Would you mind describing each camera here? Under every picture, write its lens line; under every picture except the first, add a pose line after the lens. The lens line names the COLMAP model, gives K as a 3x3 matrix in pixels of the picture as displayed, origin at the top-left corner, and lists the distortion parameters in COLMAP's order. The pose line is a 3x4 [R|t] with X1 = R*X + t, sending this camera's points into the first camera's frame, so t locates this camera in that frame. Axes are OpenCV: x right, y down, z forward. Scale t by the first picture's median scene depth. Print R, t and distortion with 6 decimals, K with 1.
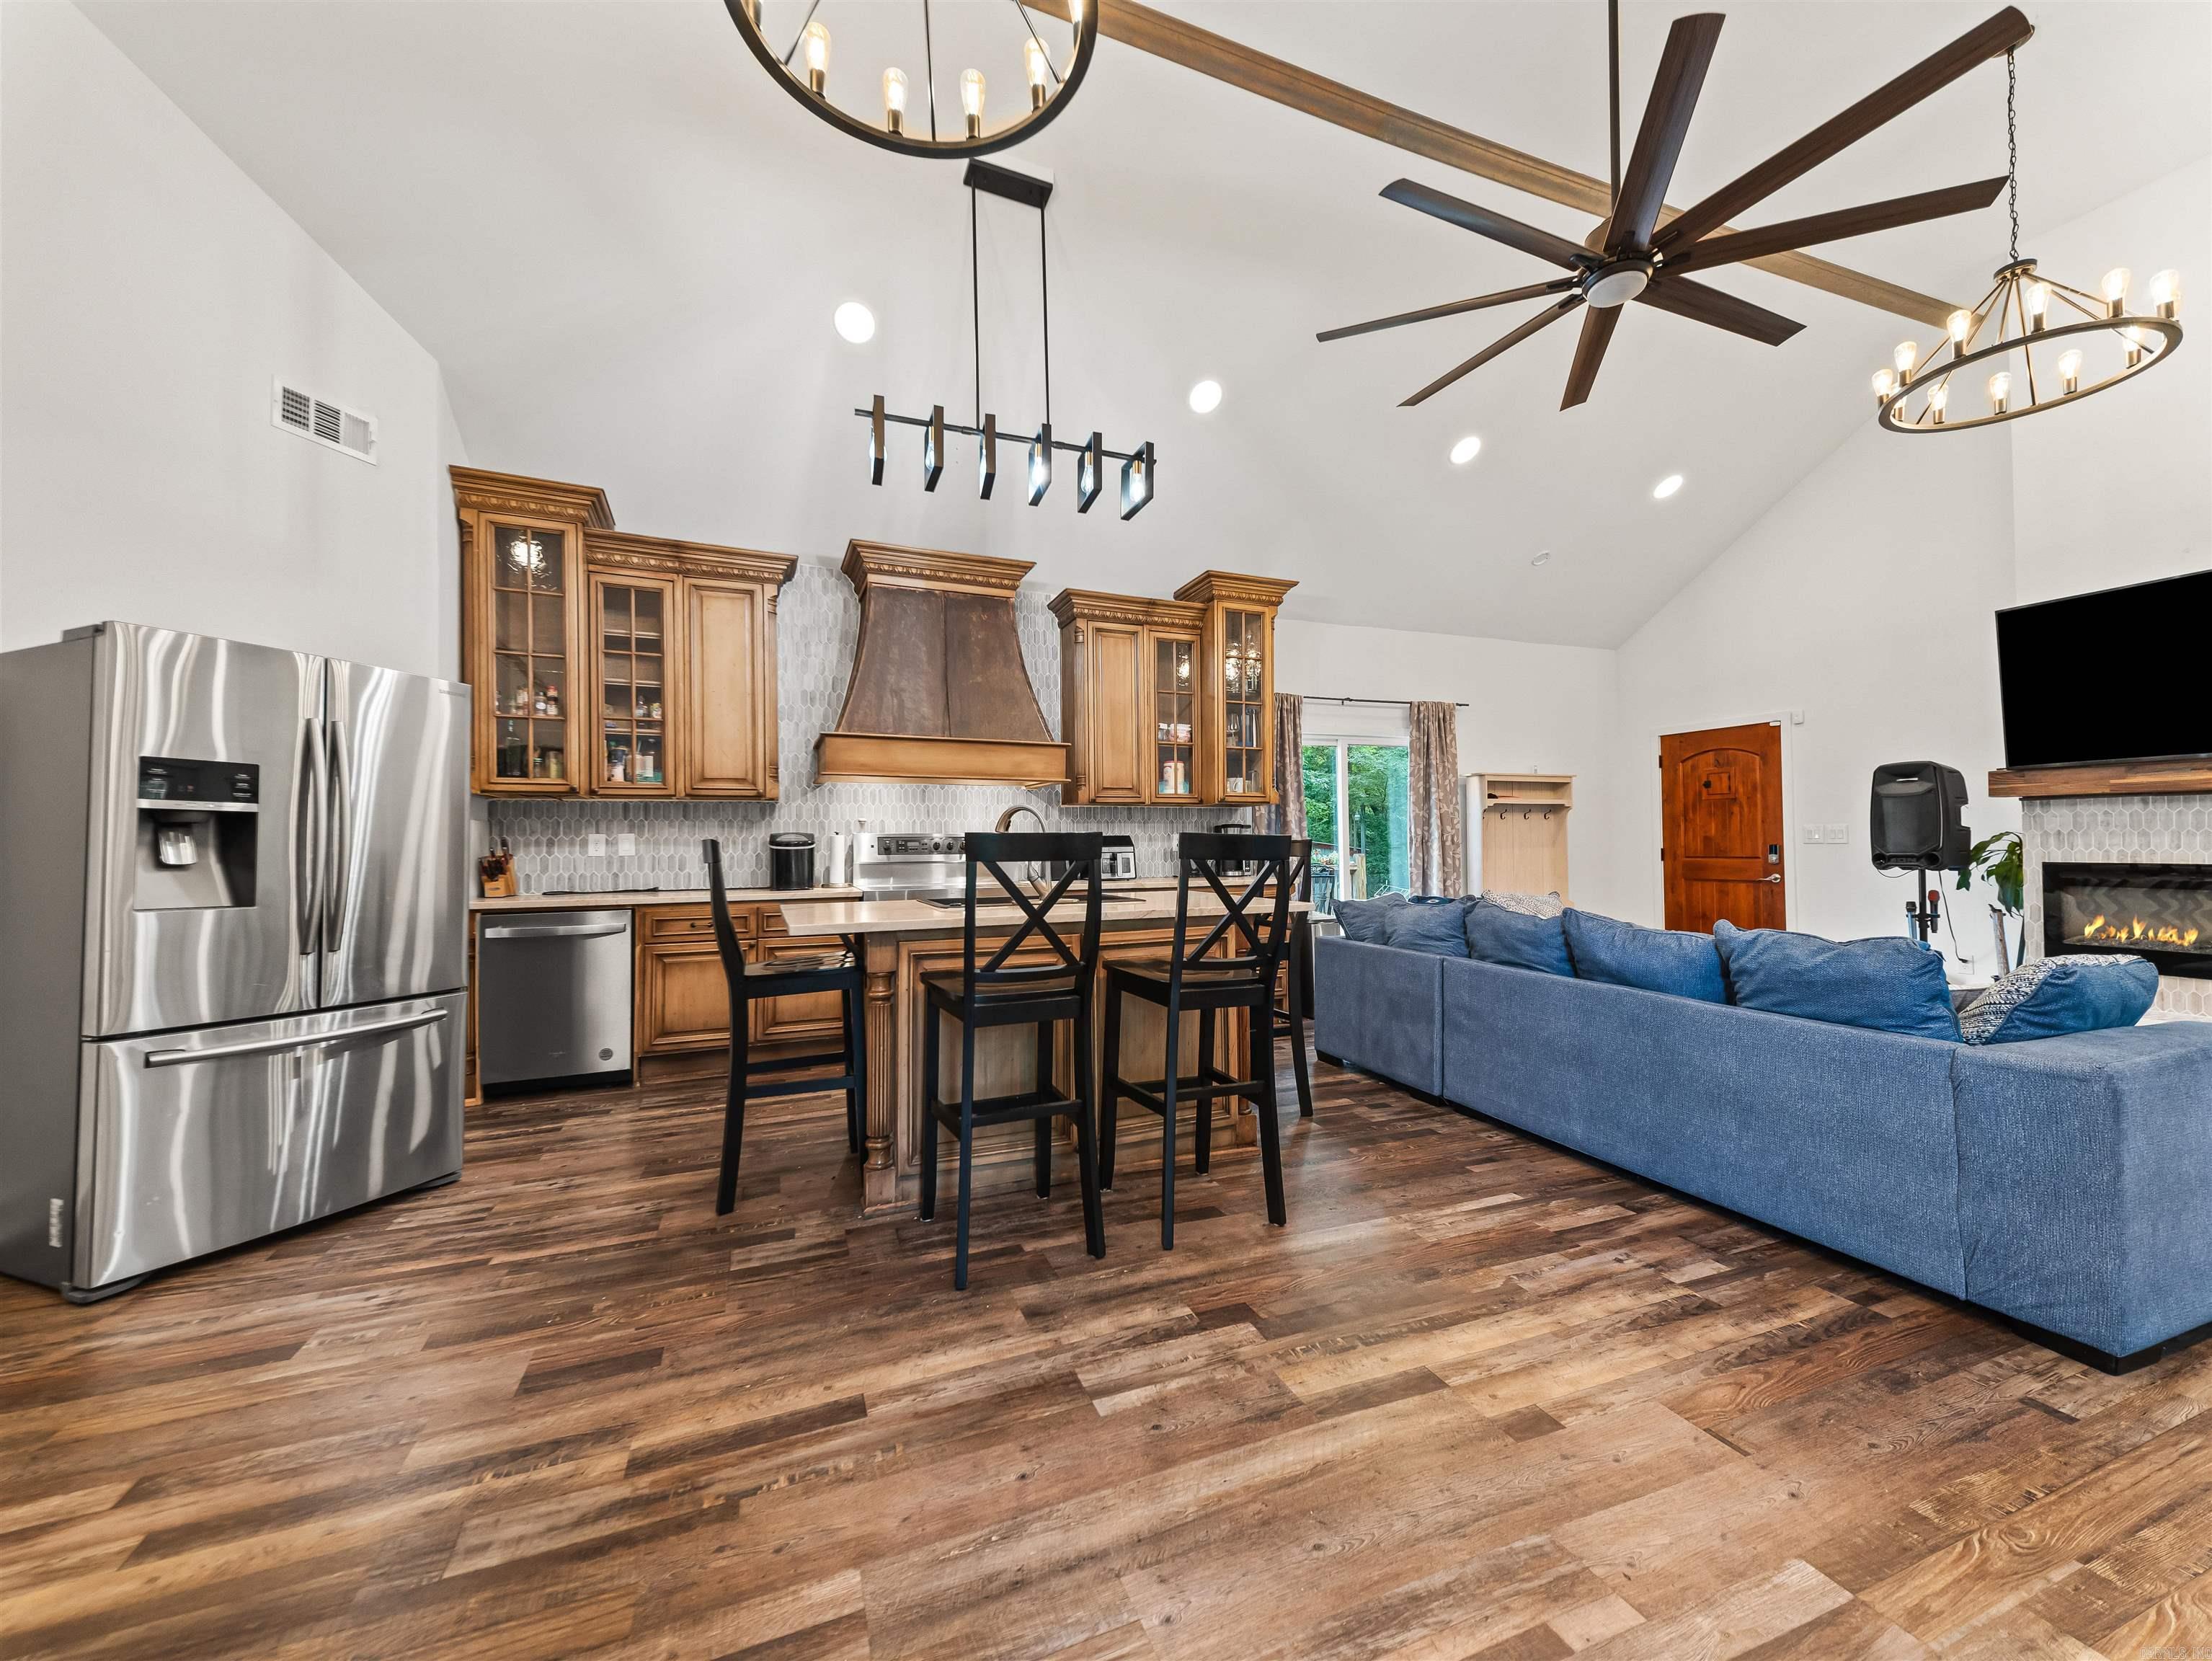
lens RADIAL K [[848.1, 0, 1112.7], [0, 848.1, 827.2], [0, 0, 1]] dist [0.035201, -0.013496]
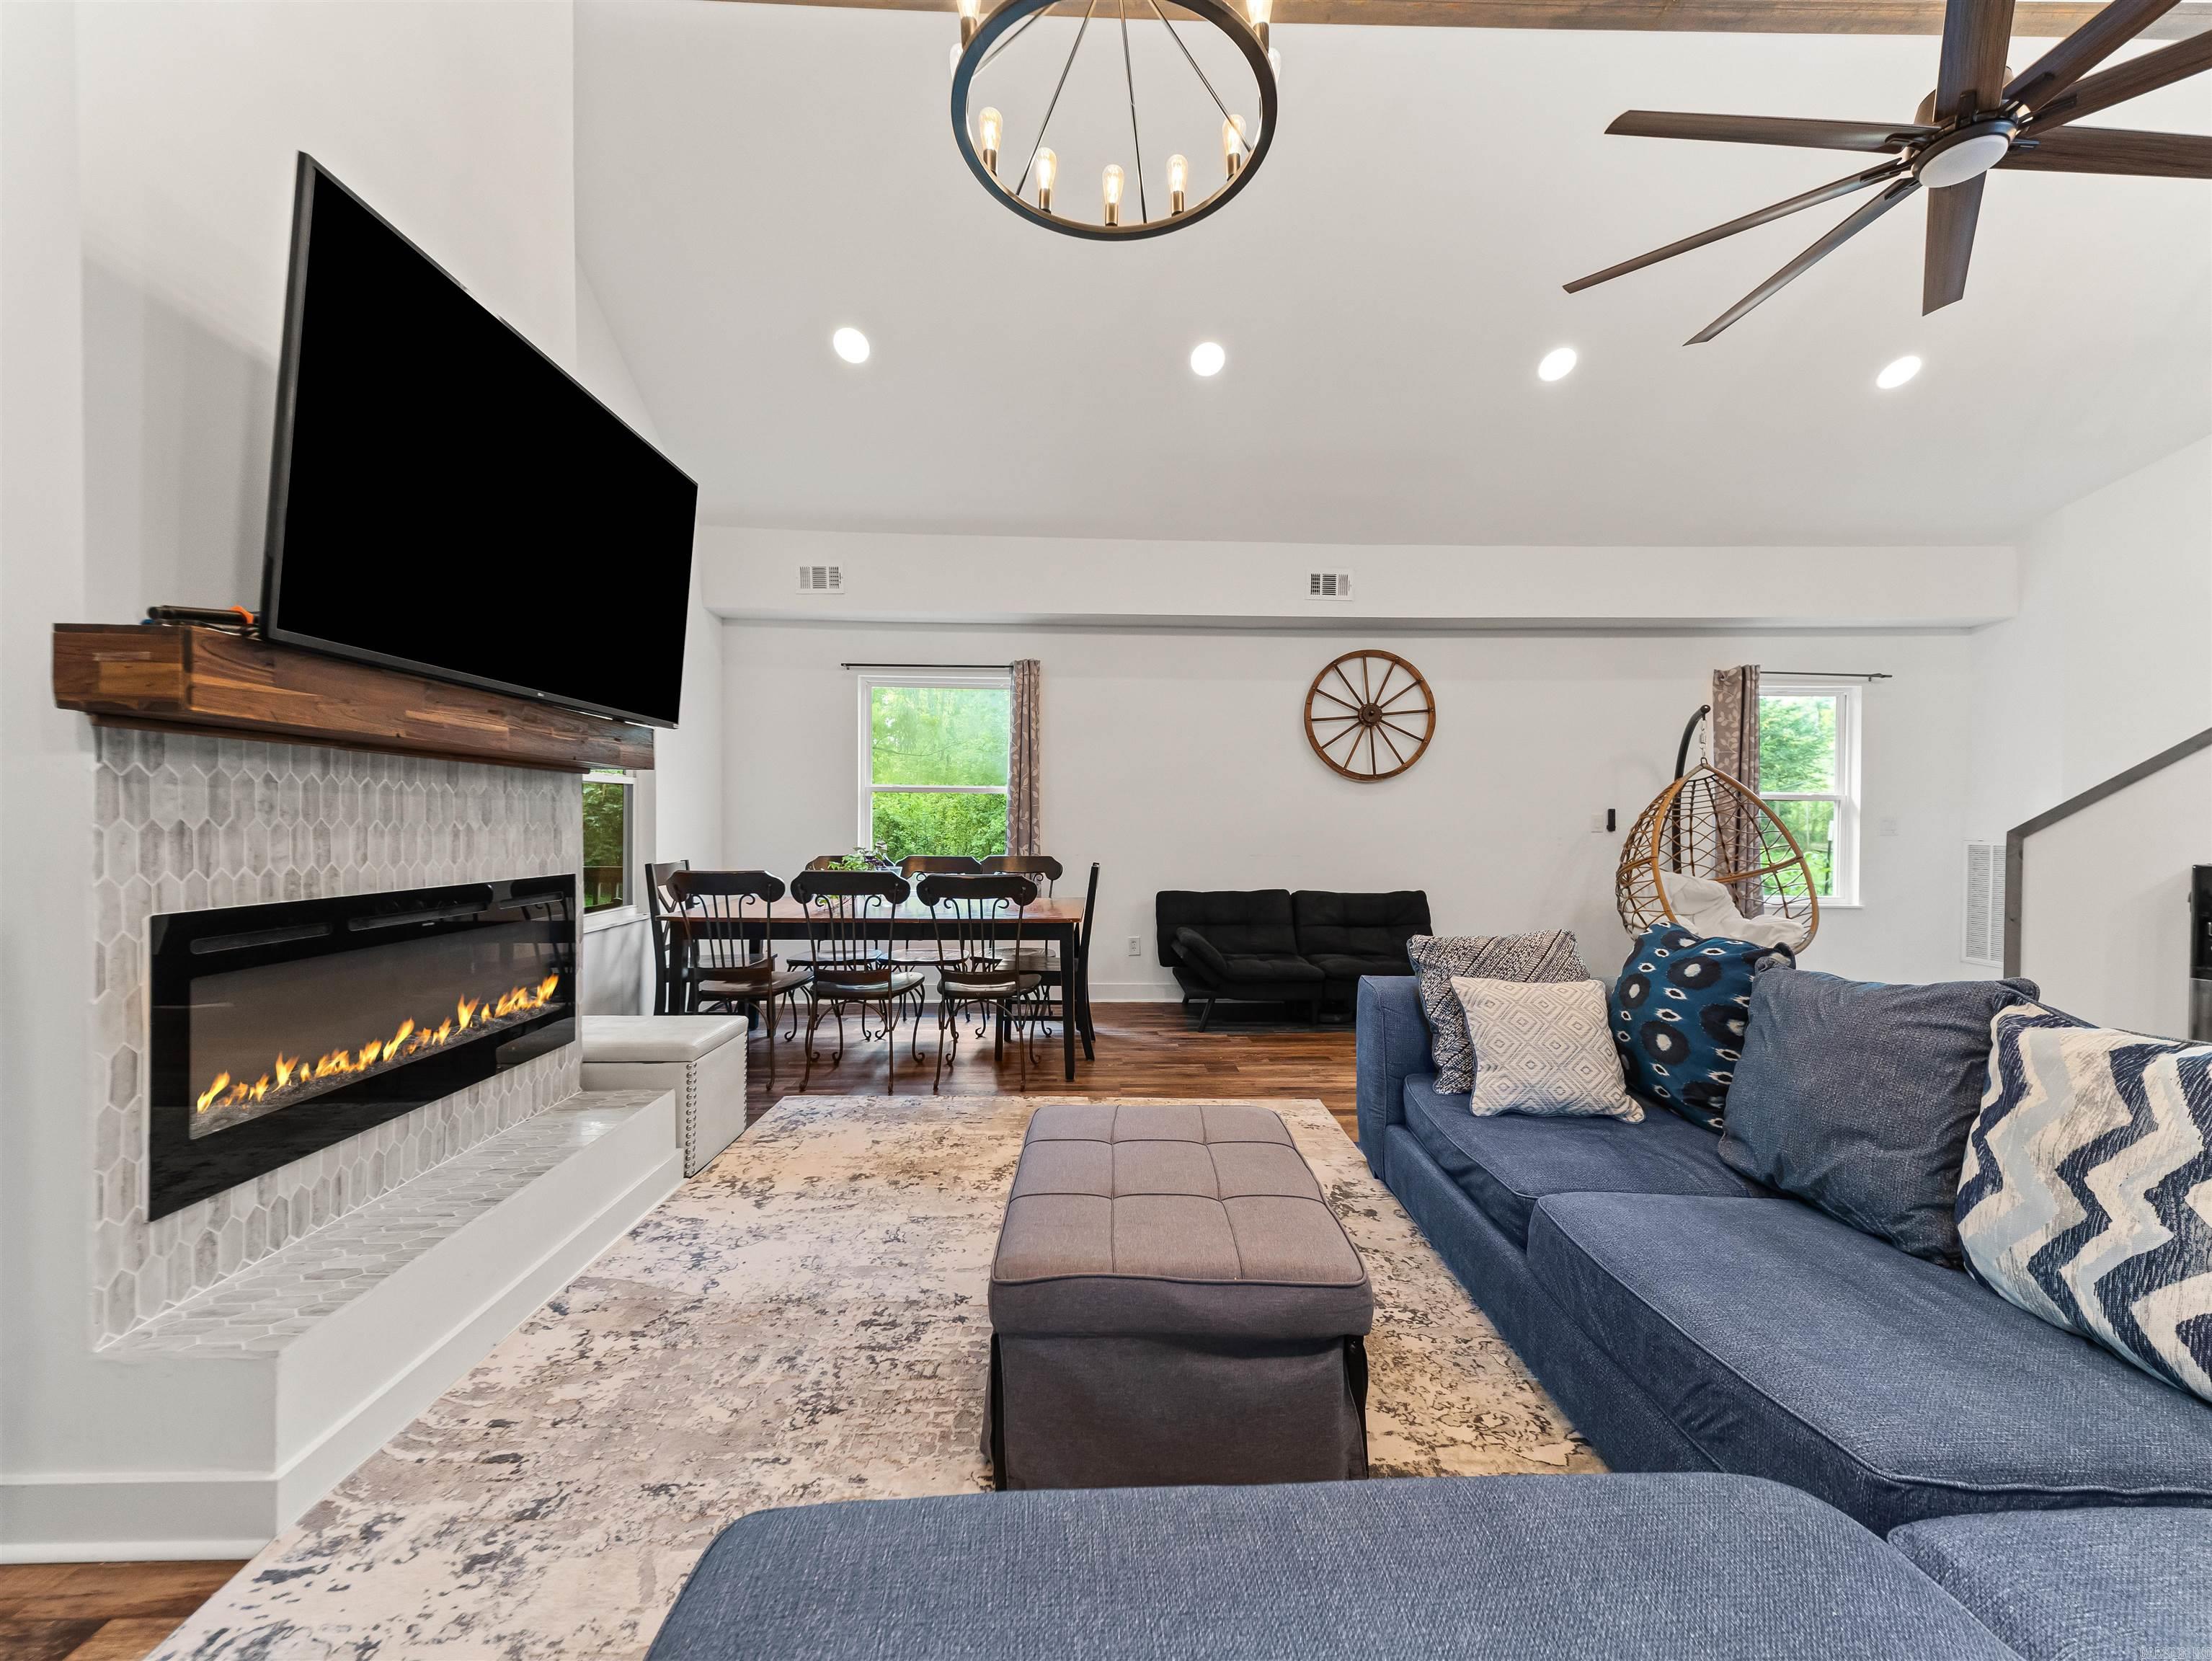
lens RADIAL K [[862.9, 0, 1109.5], [0, 862.9, 828.1], [0, 0, 1]] dist [0.037529, -0.014766]
pose [[-0.938887, 0.000408, 0.344226, 0.648184], [-0.004125, 0.999914, -0.012438, 0.009326], [-0.344202, -0.013098, -0.938804, 1.263951]]
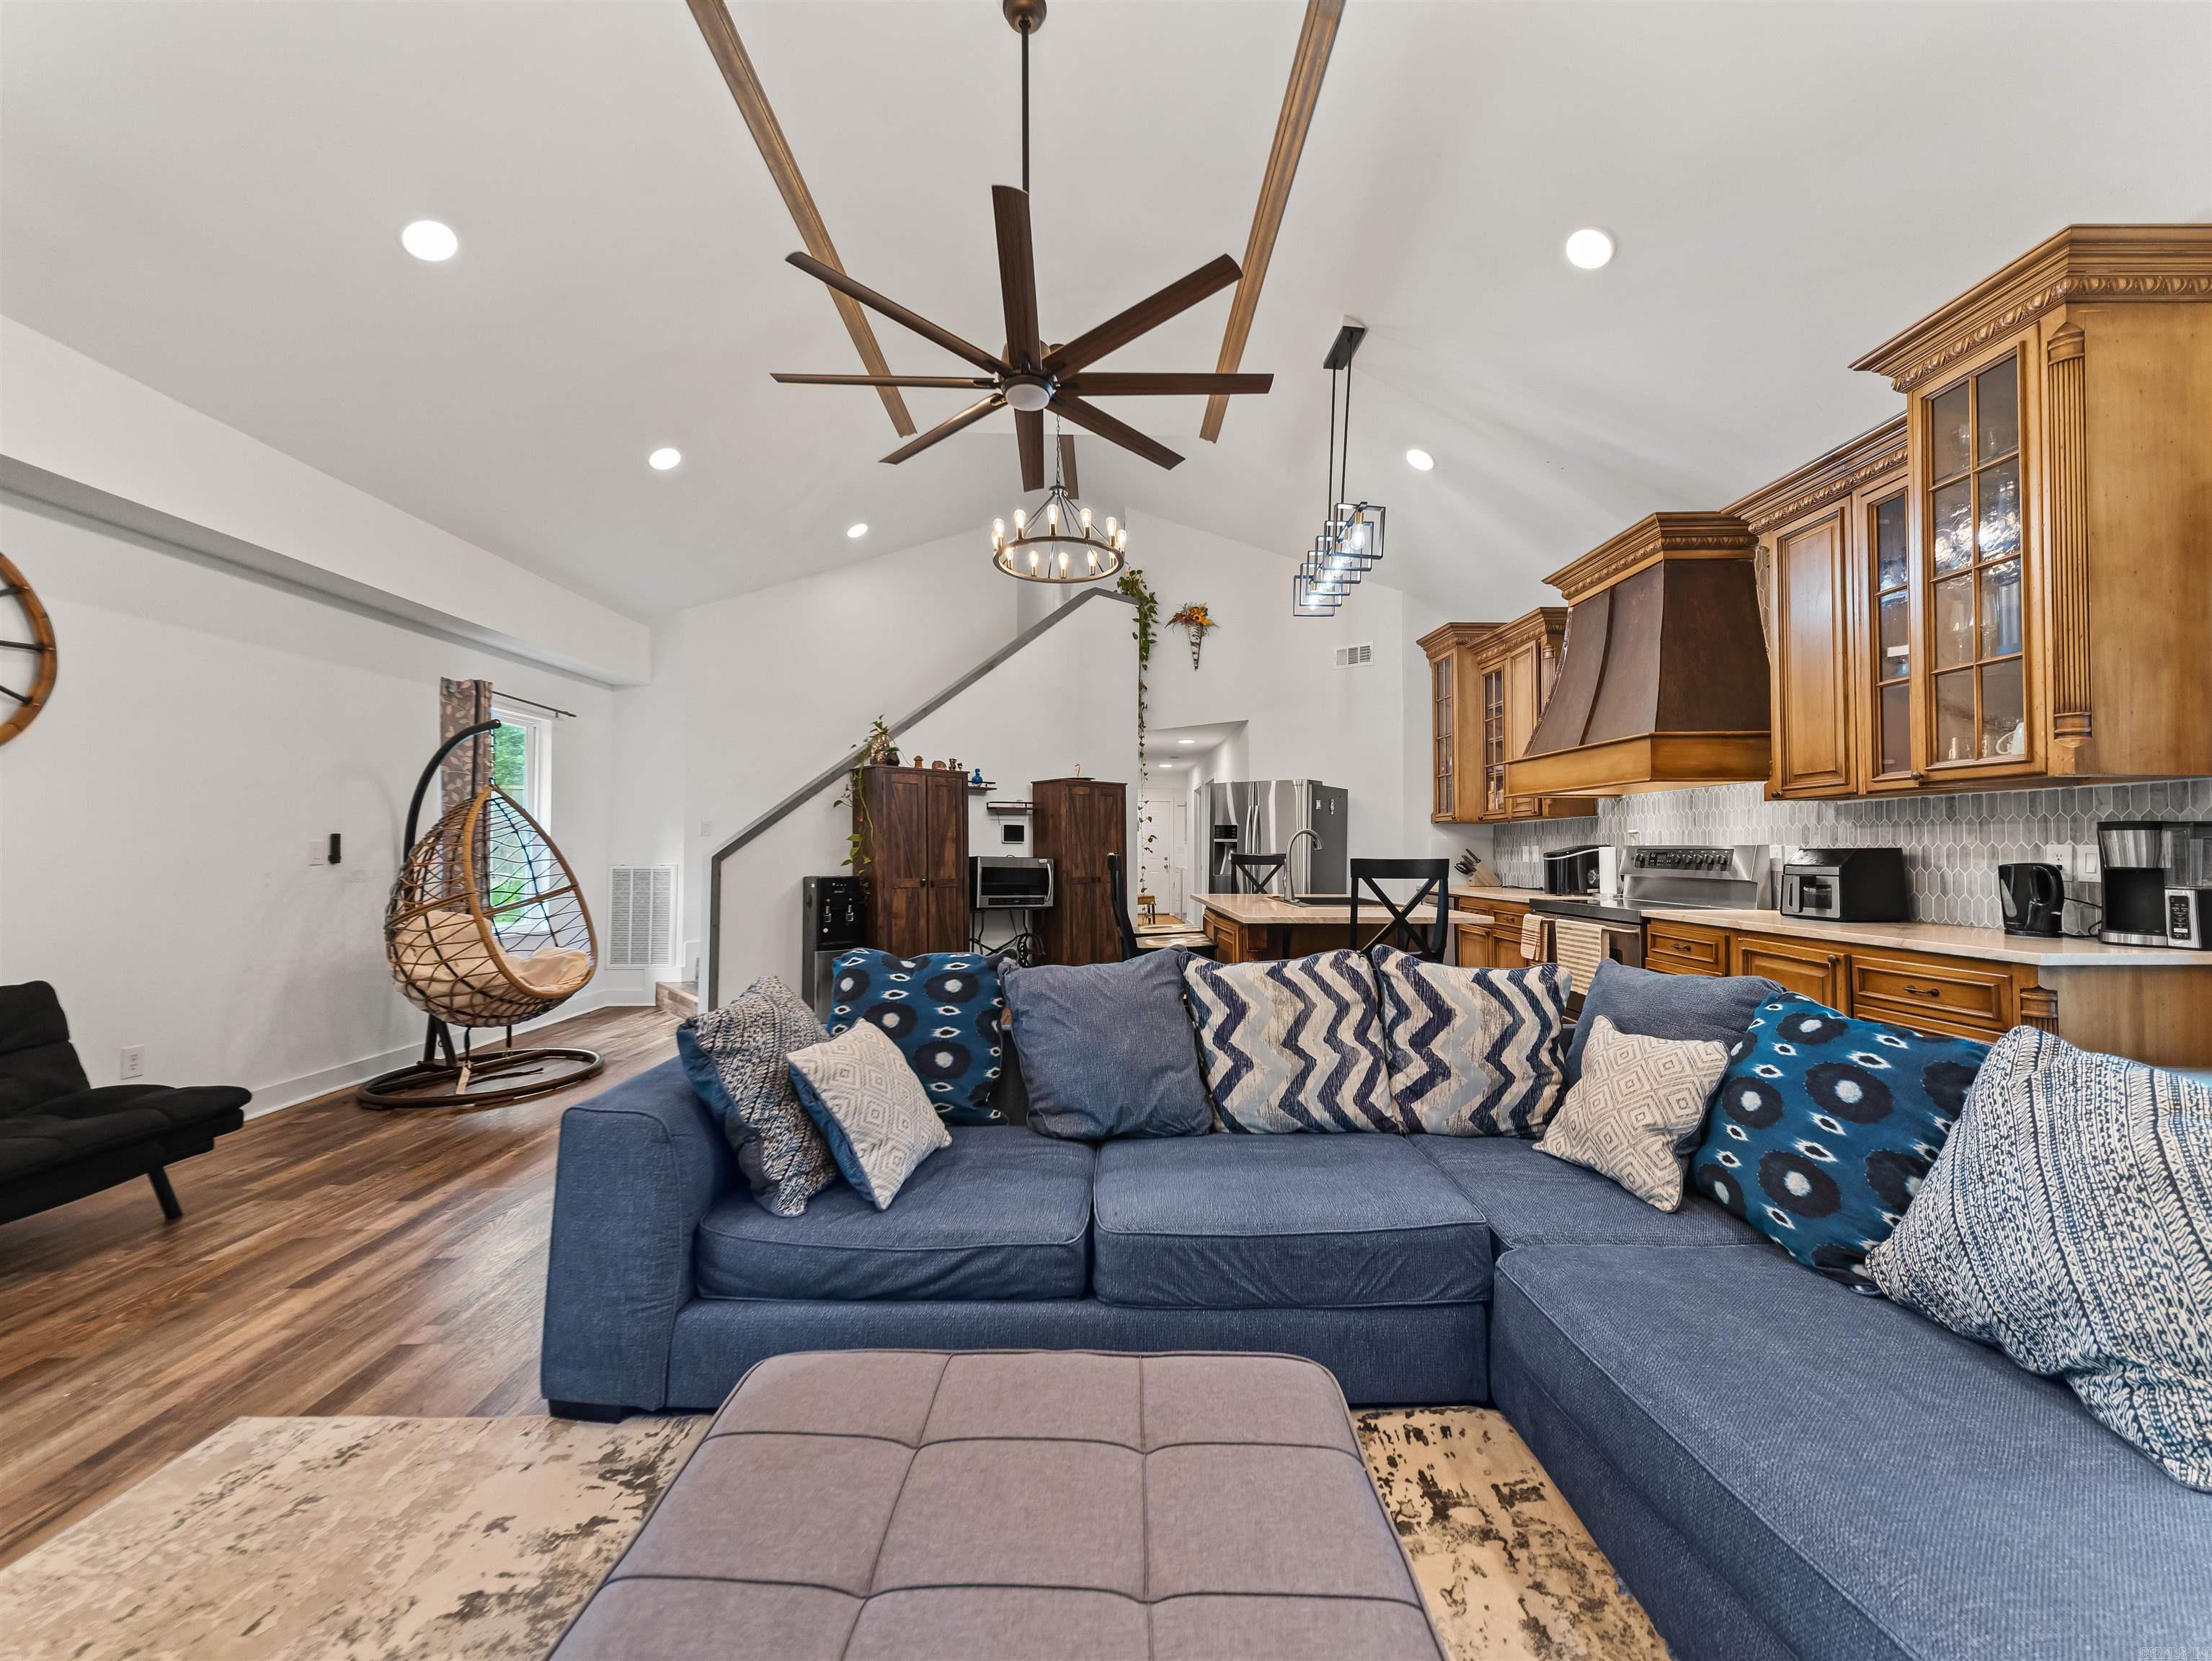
lens RADIAL K [[849.2, 0, 1107.5], [0, 849.2, 827.4], [0, 0, 1]] dist [0.040998, -0.017645]
pose [[-0.360959, -0.016757, -0.932431, 1.004789], [0.022489, 0.999391, -0.026666, -0.000562], [0.932310, -0.030595, -0.360363, 0.931119]]
